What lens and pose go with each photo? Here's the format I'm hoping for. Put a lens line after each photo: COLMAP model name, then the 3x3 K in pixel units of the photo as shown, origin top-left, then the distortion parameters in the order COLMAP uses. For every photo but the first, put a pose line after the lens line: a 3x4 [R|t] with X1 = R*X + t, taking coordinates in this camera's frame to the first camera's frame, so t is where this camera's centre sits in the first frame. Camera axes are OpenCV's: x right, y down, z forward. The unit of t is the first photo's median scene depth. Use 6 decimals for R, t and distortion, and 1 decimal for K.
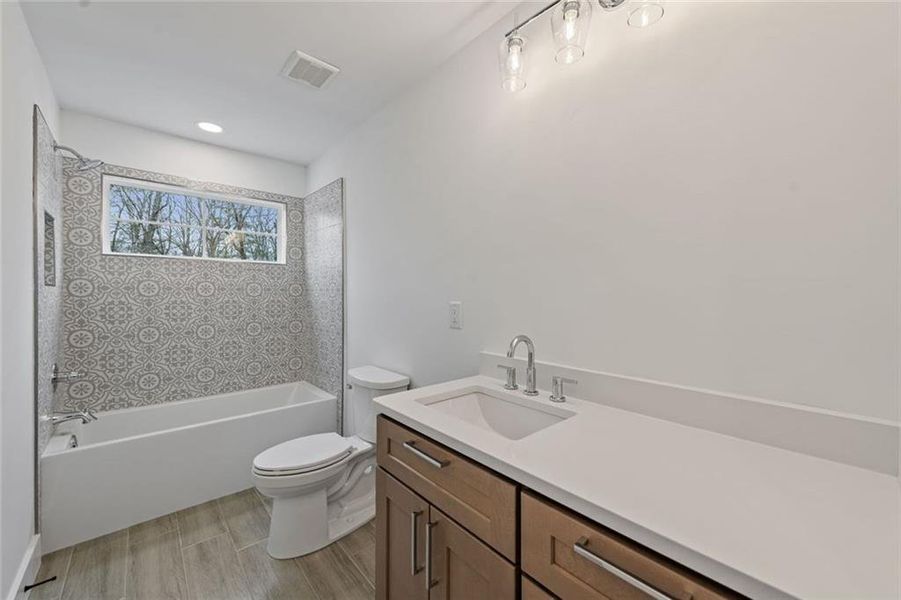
lens RADIAL K [[355.4, 0, 450.5], [0, 355.4, 300.0], [0, 0, 1]] dist [0.001695, 0.000063]
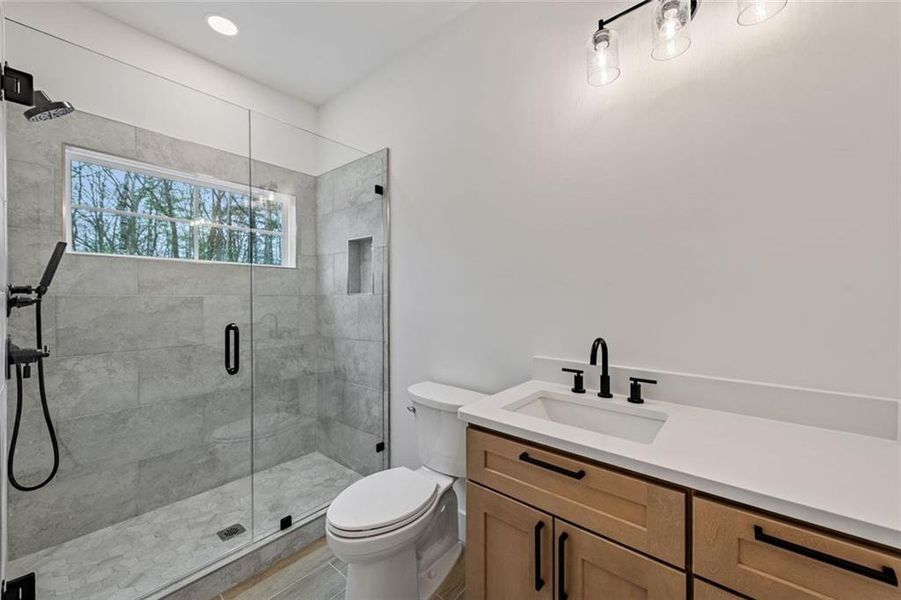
lens RADIAL K [[355.4, 0, 450.5], [0, 355.4, 300.0], [0, 0, 1]] dist [0.001695, 0.000063]
pose [[0.992195, -0.008222, 0.124426, -0.375179], [0.009167, 0.999933, -0.007026, -0.012631], [-0.124360, 0.008112, 0.992204, 0.050049]]
